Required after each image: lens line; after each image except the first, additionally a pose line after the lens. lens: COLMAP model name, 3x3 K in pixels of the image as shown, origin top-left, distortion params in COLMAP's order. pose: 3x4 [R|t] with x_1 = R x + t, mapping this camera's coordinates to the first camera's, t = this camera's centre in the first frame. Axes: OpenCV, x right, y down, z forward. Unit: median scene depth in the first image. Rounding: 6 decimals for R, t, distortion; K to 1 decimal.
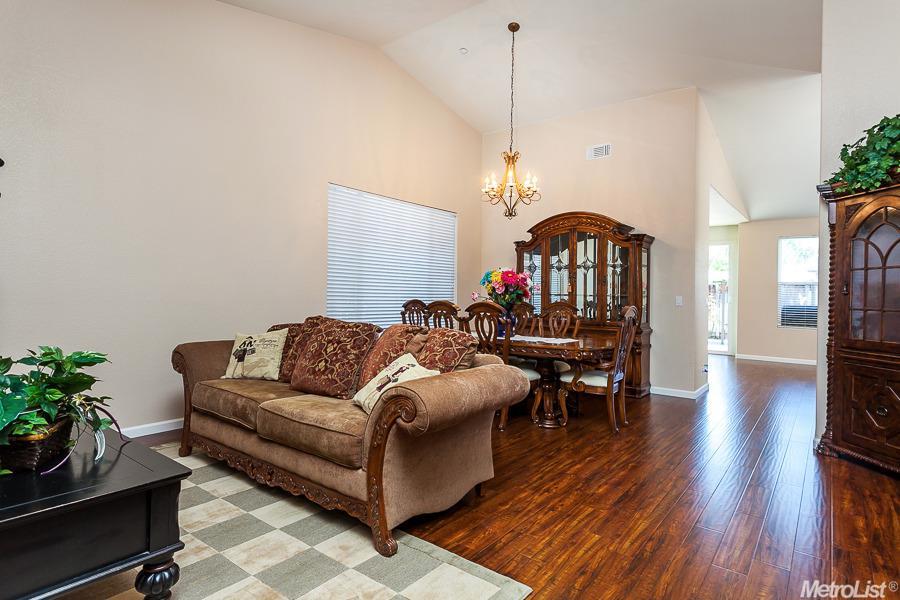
lens RADIAL K [[492.1, 0, 450.3], [0, 492.1, 297.2], [0, 0, 1]] dist [-0.003172, -0.000363]
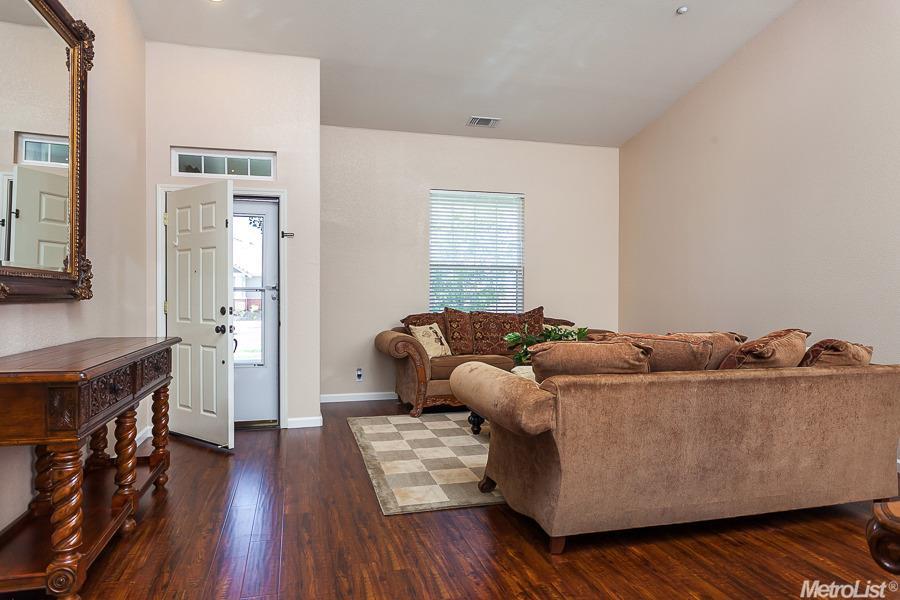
lens RADIAL K [[594.7, 0, 451.1], [0, 594.7, 297.8], [0, 0, 1]] dist [0.001483, 0.000143]
pose [[-0.608116, -0.008800, -0.793799, 1.151613], [-0.016116, 0.999869, 0.001261, 0.006033], [0.793684, 0.013560, -0.608179, 1.820693]]
